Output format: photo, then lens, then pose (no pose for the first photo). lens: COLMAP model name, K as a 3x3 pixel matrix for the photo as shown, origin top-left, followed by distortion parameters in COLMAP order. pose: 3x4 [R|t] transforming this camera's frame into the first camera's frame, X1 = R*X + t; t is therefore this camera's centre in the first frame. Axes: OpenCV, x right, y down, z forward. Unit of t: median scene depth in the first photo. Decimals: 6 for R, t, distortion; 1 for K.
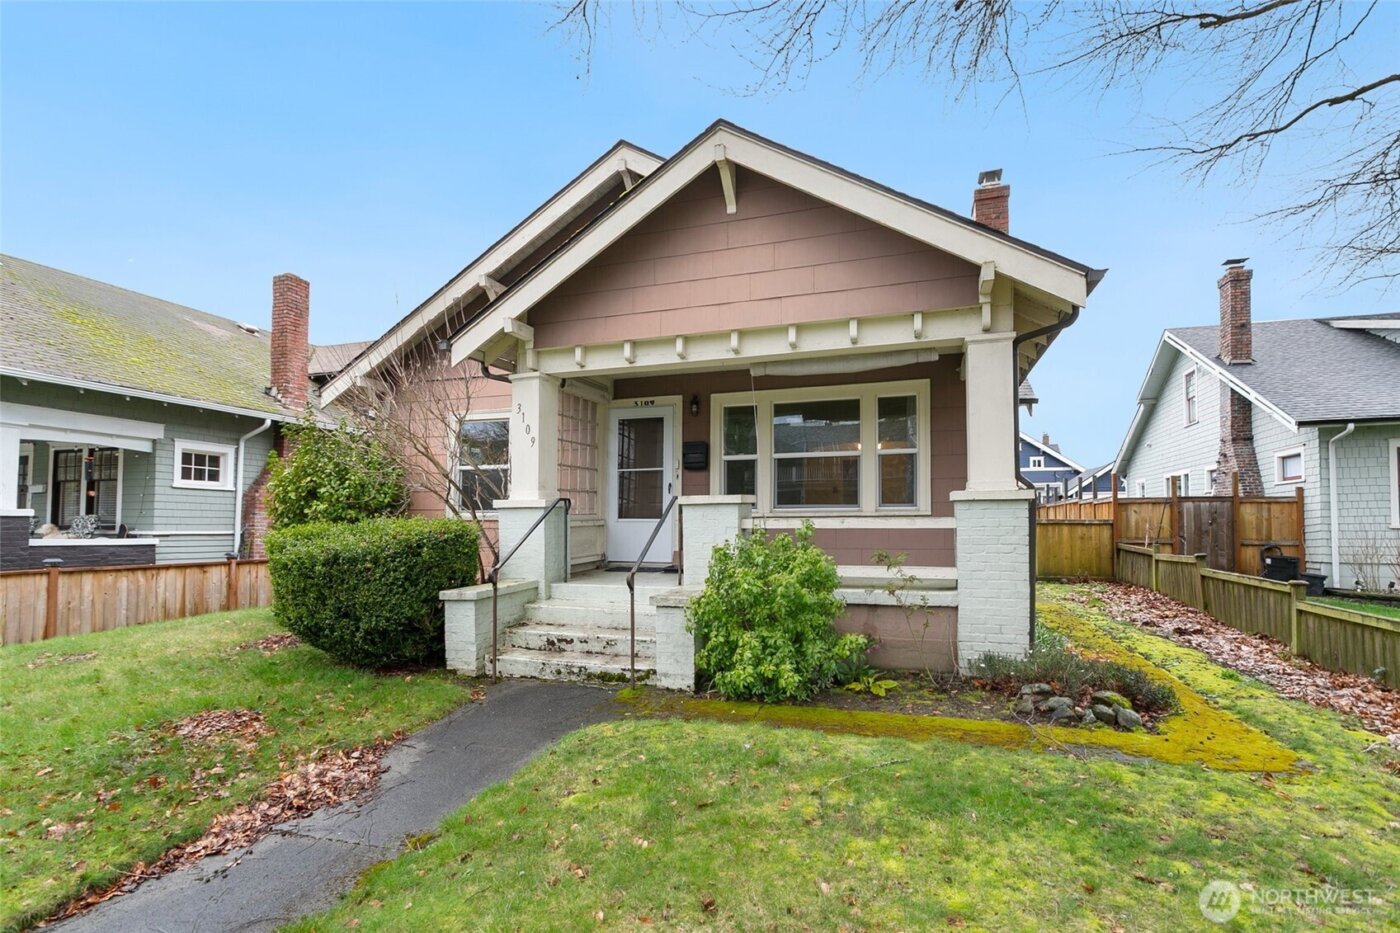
lens RADIAL K [[671.6, 0, 695.1], [0, 671.6, 462.0], [0, 0, 1]] dist [0.002770, 0.000089]
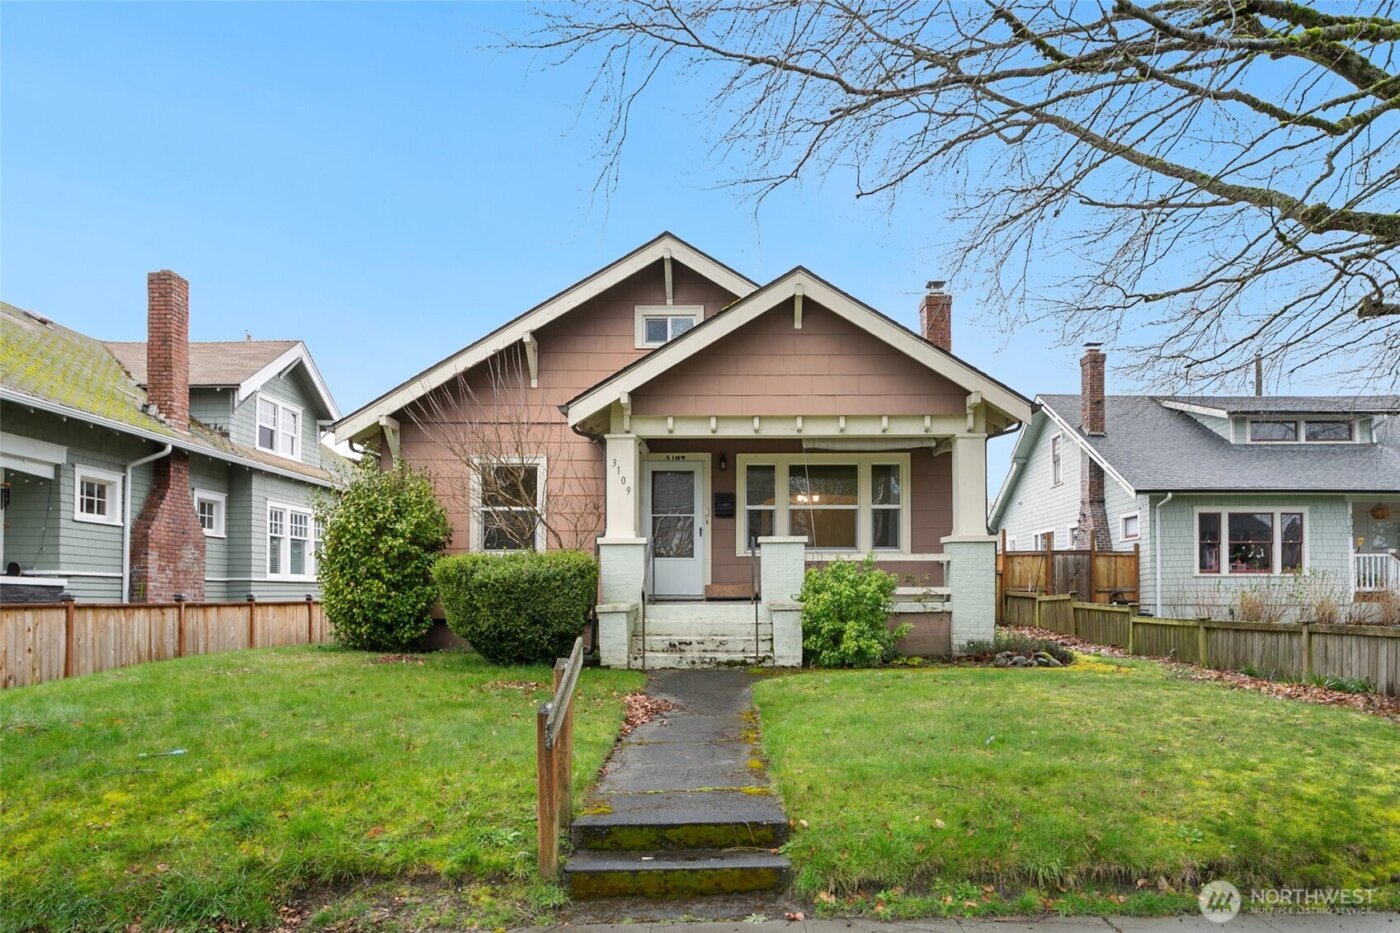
lens RADIAL K [[1009.9, 0, 702.6], [0, 1009.9, 470.0], [0, 0, 1]] dist [-0.008144, 0.000688]
pose [[0.948187, 0.040590, 0.315110, -0.581636], [-0.029271, 0.998748, -0.040572, 0.002666], [-0.316362, 0.029246, 0.948187, -0.662178]]
